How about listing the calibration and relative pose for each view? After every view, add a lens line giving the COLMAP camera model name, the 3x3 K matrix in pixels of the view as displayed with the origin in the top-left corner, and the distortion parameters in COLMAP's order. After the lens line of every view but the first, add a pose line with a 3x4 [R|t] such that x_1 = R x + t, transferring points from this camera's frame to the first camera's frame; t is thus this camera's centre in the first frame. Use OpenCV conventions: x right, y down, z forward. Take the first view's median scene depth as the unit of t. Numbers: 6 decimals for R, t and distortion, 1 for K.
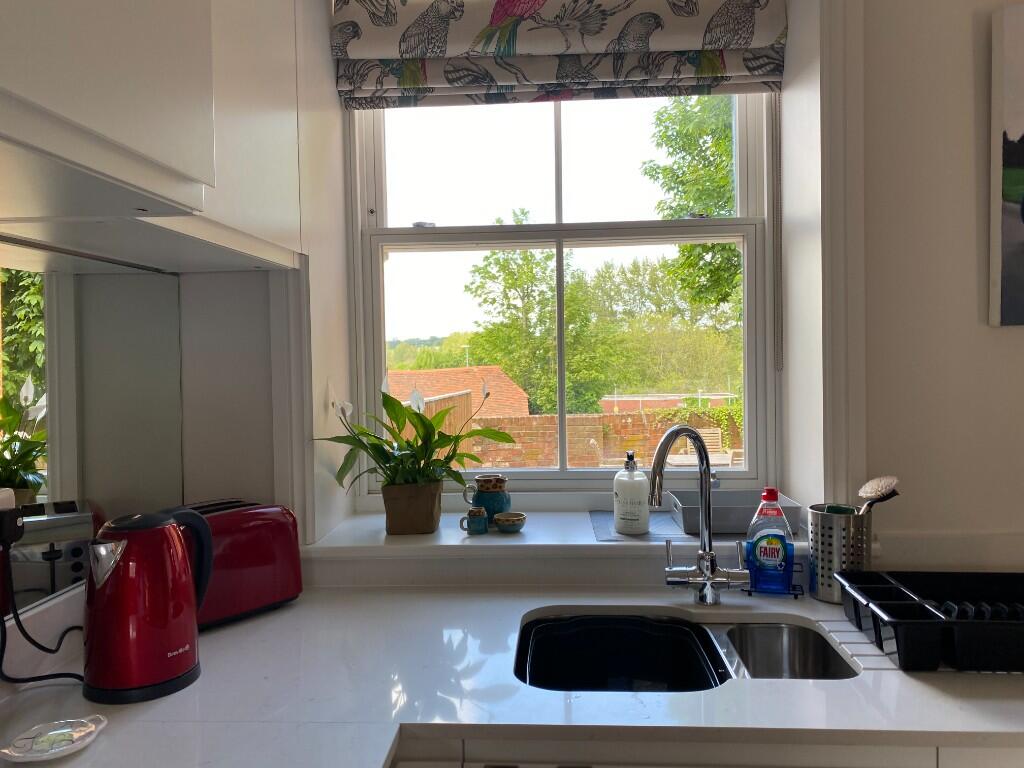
lens RADIAL K [[778.8, 0, 512.0], [0, 778.8, 384.0], [0, 0, 1]] dist [-0.000297, -0.001636]
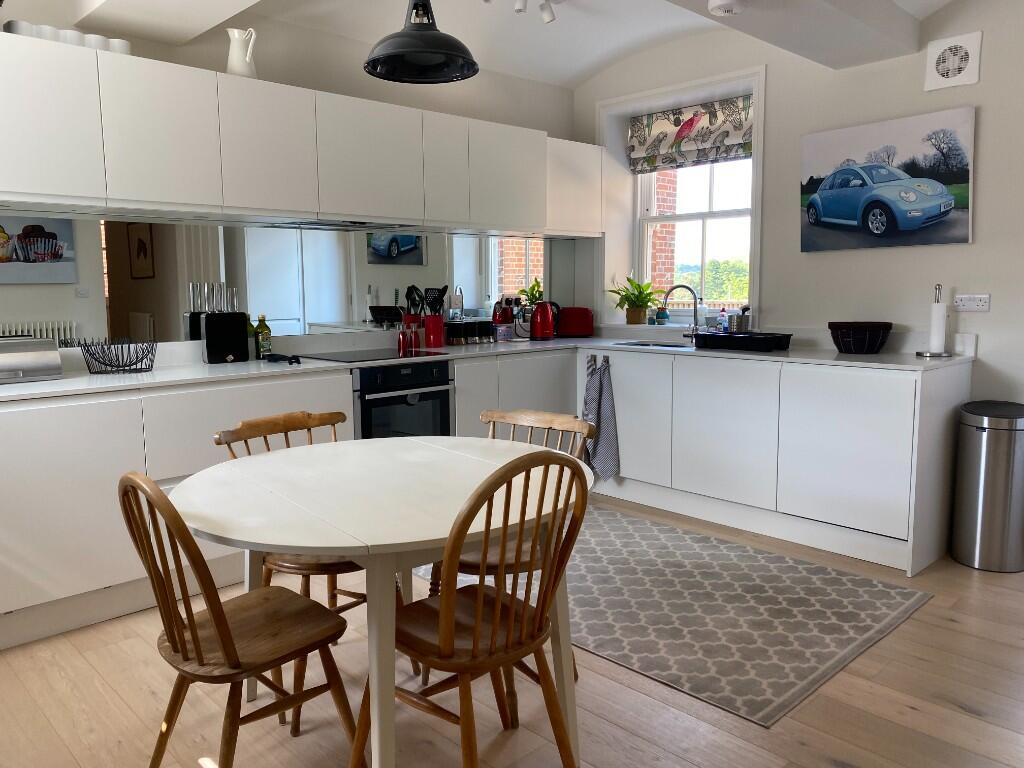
lens RADIAL K [[767.9, 0, 517.6], [0, 767.9, 364.3], [0, 0, 1]] dist [0.070132, -0.007249]
pose [[0.713902, 0.096956, -0.693501, 1.521076], [-0.030907, 0.993766, 0.107119, 0.038319], [0.699563, -0.055039, 0.712448, -1.339543]]
